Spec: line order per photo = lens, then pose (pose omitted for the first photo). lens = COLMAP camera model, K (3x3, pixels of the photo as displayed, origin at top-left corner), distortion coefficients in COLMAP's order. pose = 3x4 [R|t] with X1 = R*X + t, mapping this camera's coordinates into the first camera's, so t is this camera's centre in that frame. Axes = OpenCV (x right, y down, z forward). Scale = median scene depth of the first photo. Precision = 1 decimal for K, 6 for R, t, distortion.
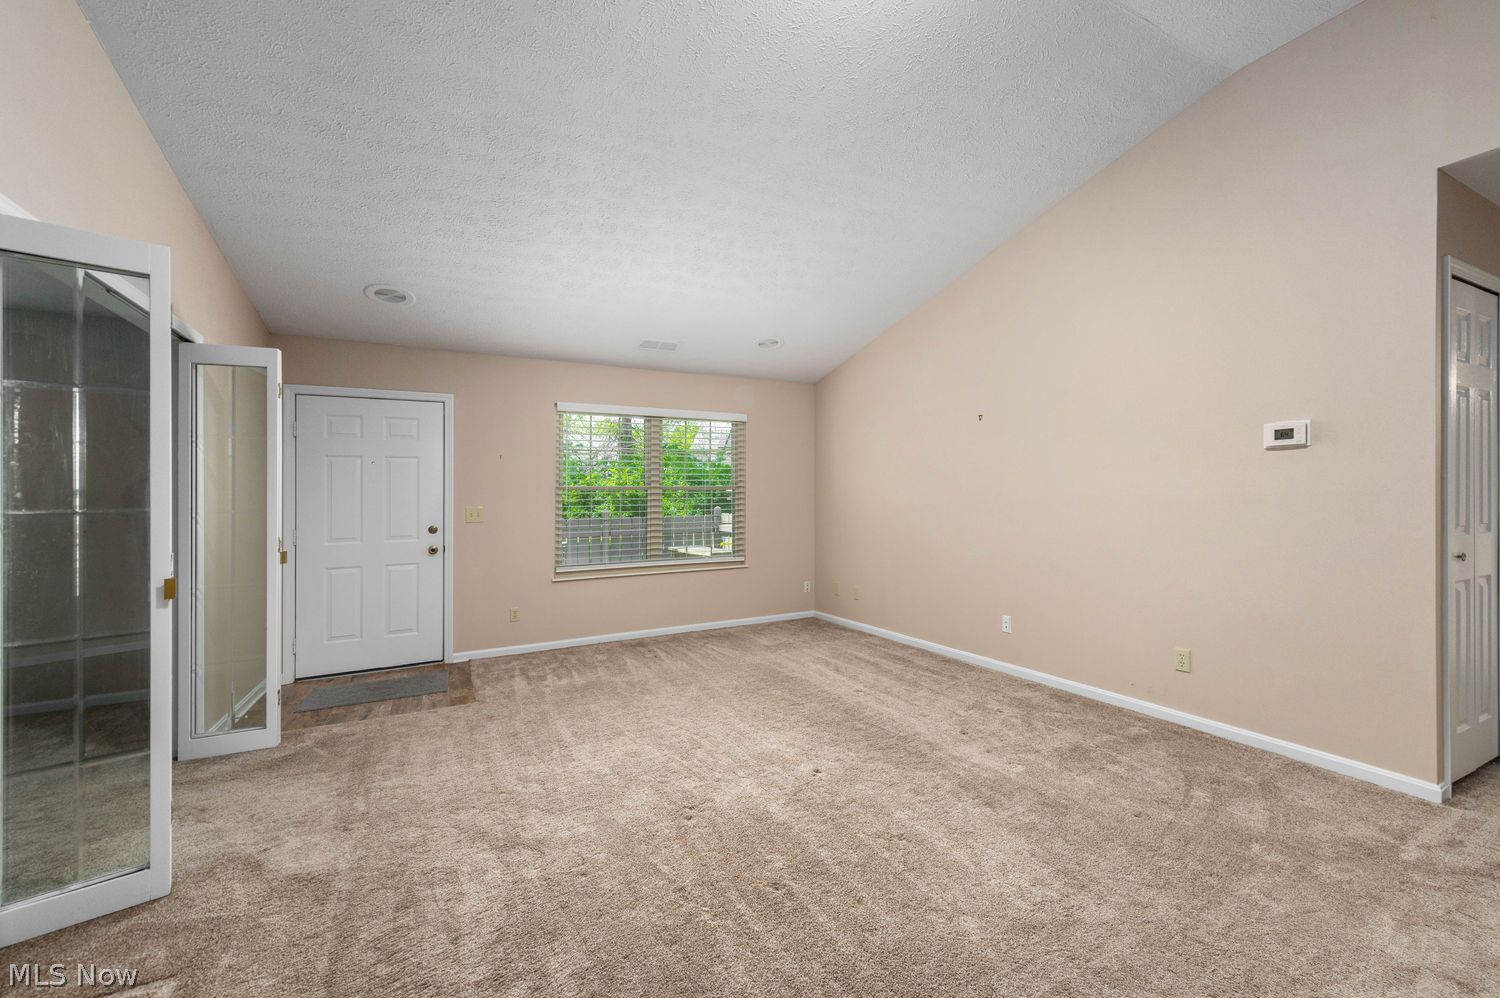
lens RADIAL K [[588.6, 0, 791.6], [0, 588.6, 486.3], [0, 0, 1]] dist [0.013000, -0.002356]
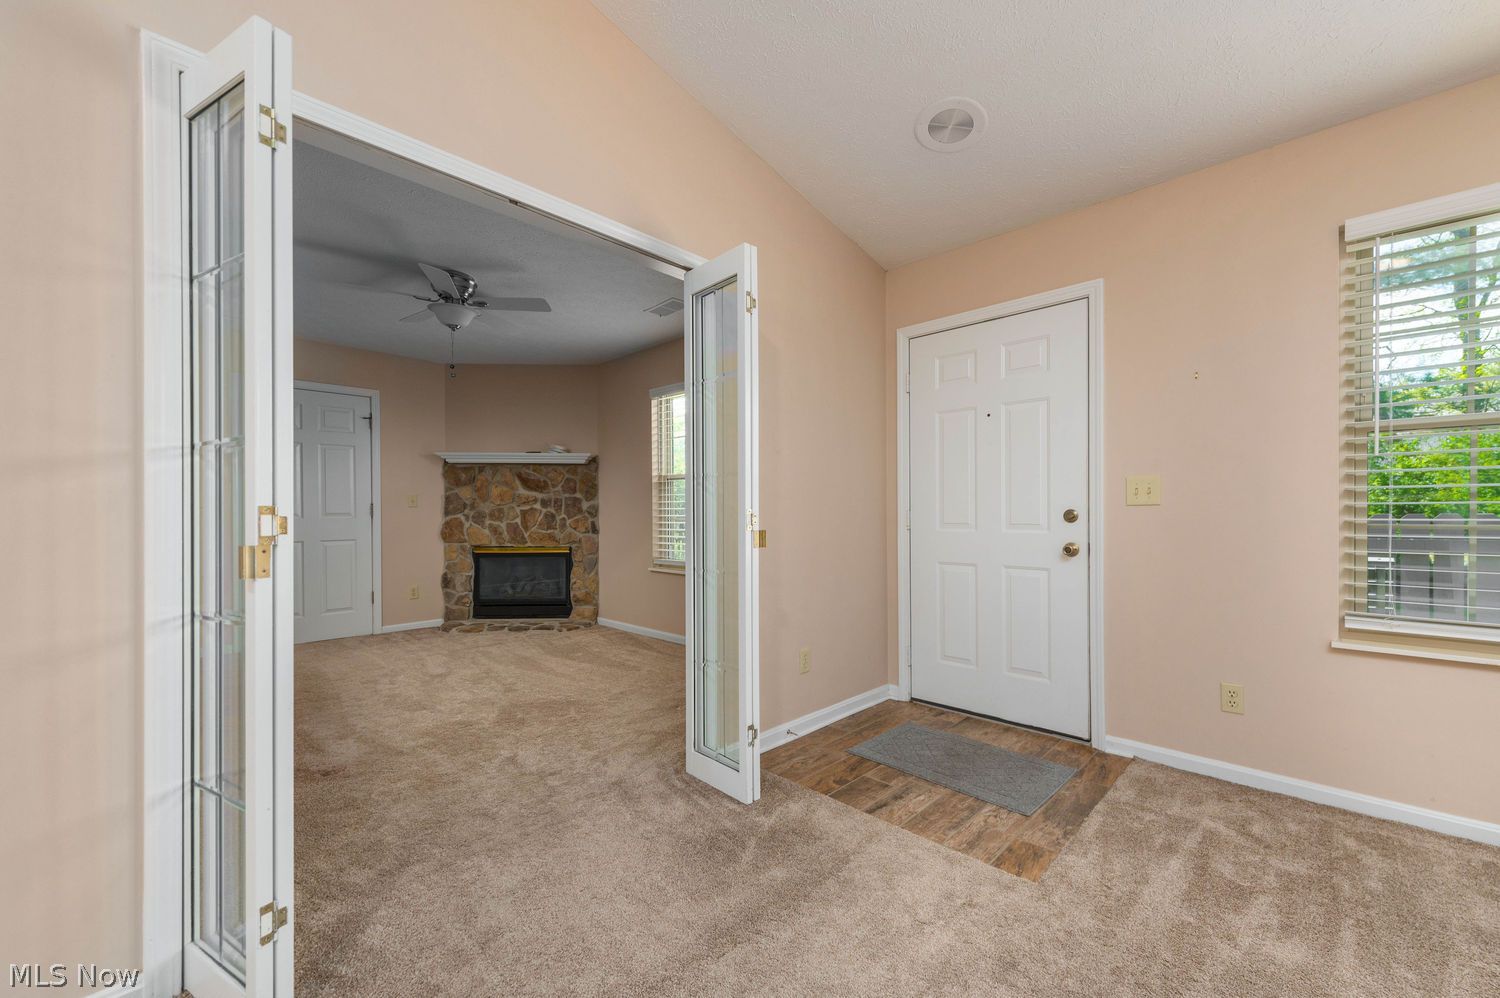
lens RADIAL K [[588.6, 0, 772.3], [0, 588.6, 509.6], [0, 0, 1]] dist [0.013000, -0.002356]
pose [[0.285764, 0.011901, -0.958226, -0.129816], [0.025972, 0.999459, 0.020158, 0.049783], [0.957948, -0.030648, 0.285300, 0.574661]]
